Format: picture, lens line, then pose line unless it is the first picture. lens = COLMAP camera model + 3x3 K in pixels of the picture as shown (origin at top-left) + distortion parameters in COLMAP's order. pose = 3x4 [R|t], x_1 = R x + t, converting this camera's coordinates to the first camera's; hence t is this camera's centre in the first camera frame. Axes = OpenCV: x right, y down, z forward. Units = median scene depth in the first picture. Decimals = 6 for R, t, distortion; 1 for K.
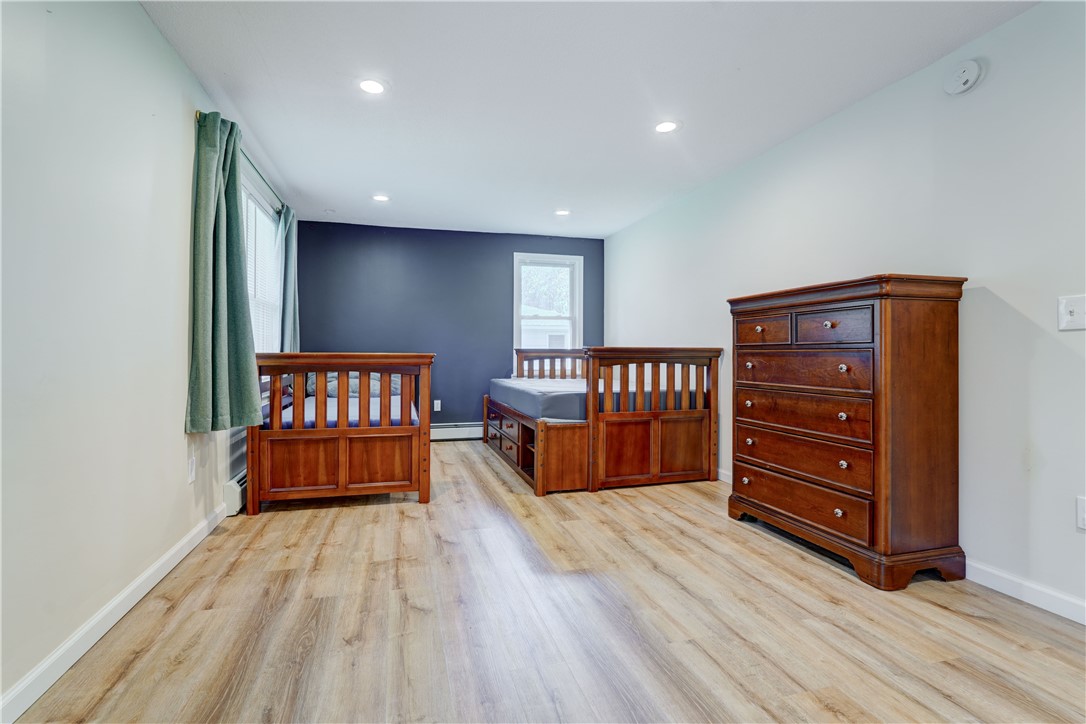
lens RADIAL K [[488.7, 0, 543.0], [0, 488.7, 362.0], [0, 0, 1]] dist [-0.019951, 0.010730]
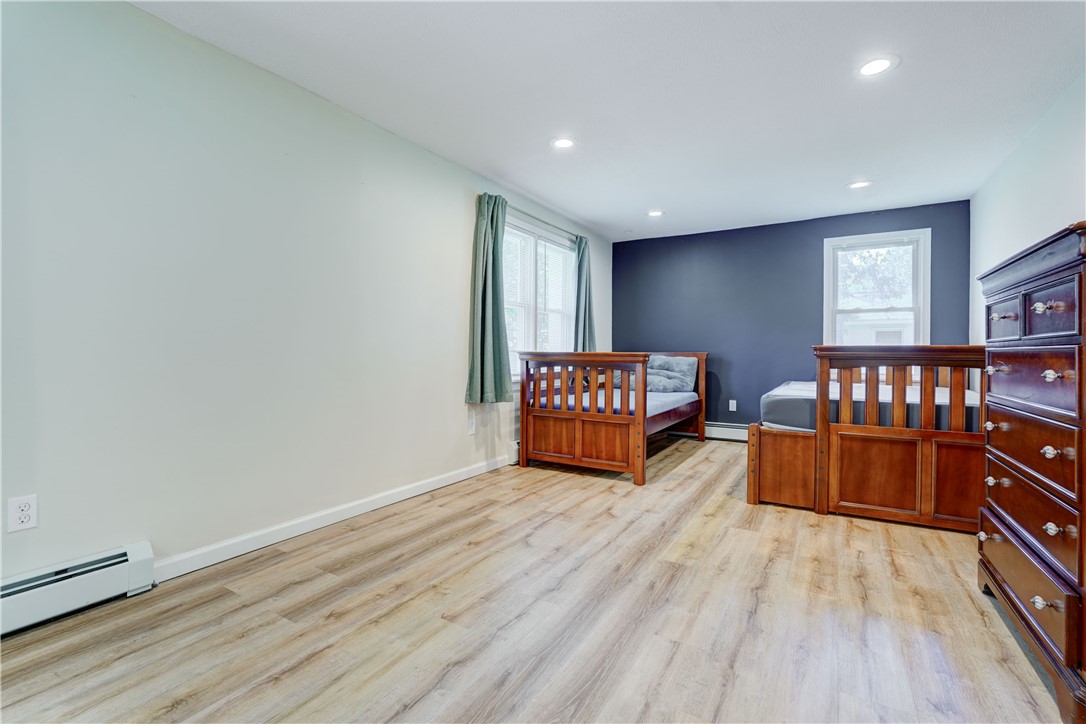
lens RADIAL K [[488.7, 0, 543.0], [0, 488.7, 362.0], [0, 0, 1]] dist [-0.019951, 0.010730]
pose [[0.692561, 0.016834, -0.721163, 0.437803], [-0.017230, 0.999828, 0.006793, 0.000964], [0.721153, 0.007721, 0.692733, 0.061092]]
